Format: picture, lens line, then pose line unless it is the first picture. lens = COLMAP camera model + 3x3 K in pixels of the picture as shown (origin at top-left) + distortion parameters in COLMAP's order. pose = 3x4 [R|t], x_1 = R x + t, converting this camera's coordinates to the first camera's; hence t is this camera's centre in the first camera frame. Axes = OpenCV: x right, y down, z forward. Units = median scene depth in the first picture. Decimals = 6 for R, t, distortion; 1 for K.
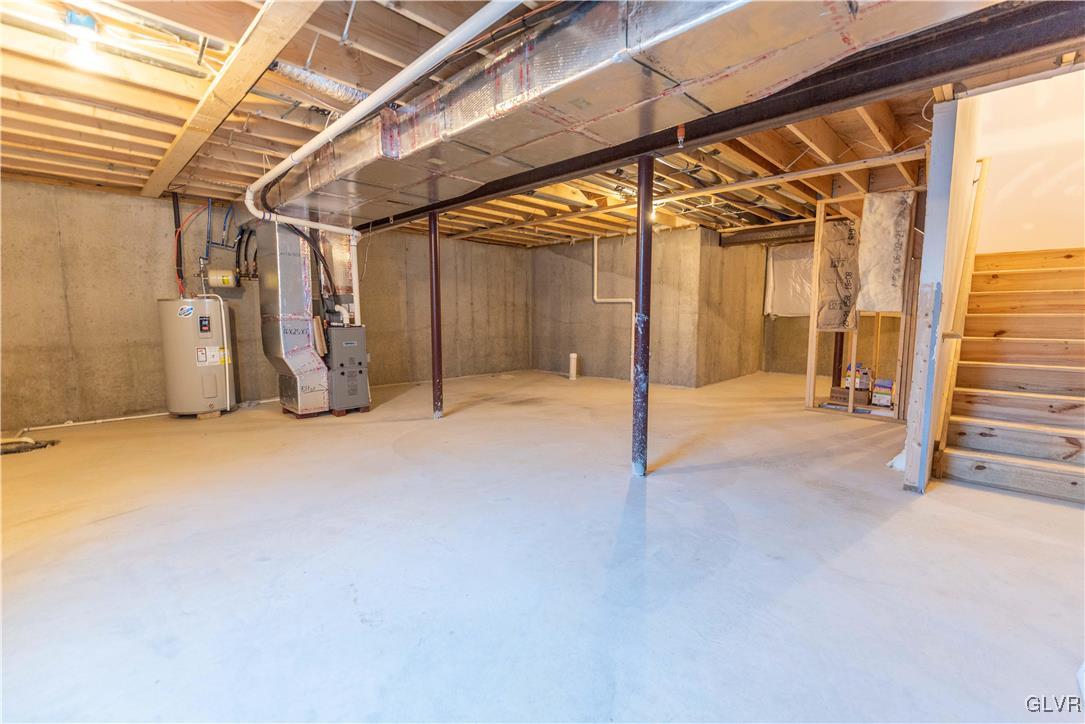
lens RADIAL K [[462.9, 0, 545.7], [0, 462.9, 358.0], [0, 0, 1]] dist [0.001452, -0.006730]
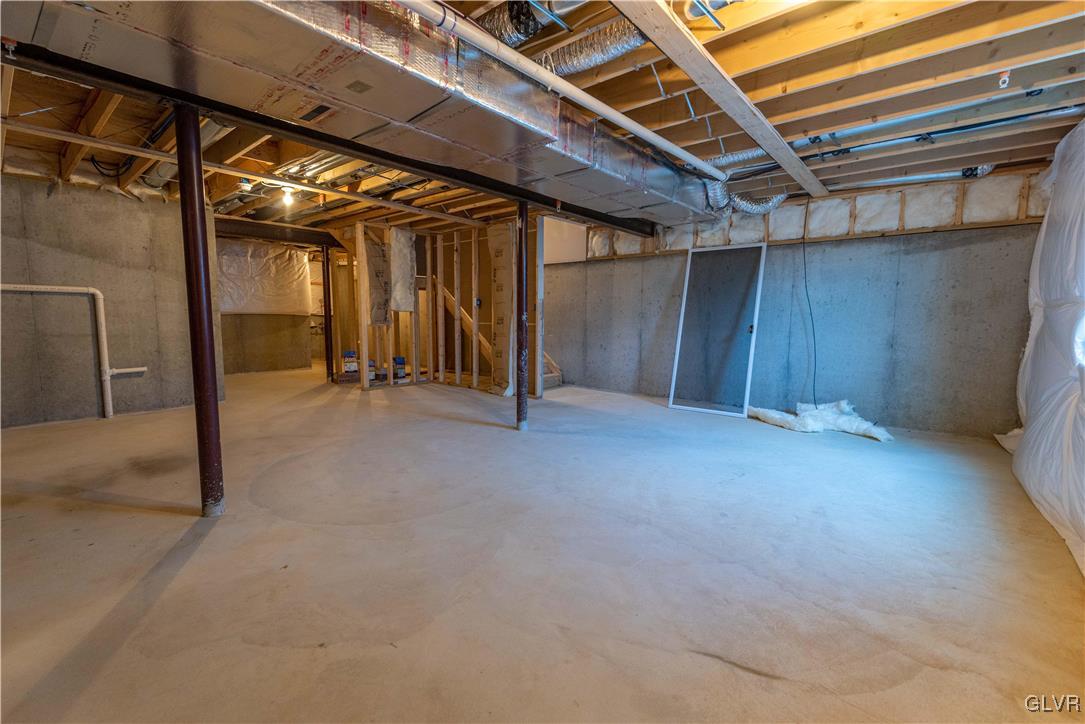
lens RADIAL K [[462.9, 0, 545.7], [0, 462.9, 358.0], [0, 0, 1]] dist [0.001452, -0.006730]
pose [[-0.063801, -0.097787, 0.993160, -0.789297], [0.092263, 0.990348, 0.103437, -0.065727], [-0.993689, 0.098232, -0.054163, 0.671783]]
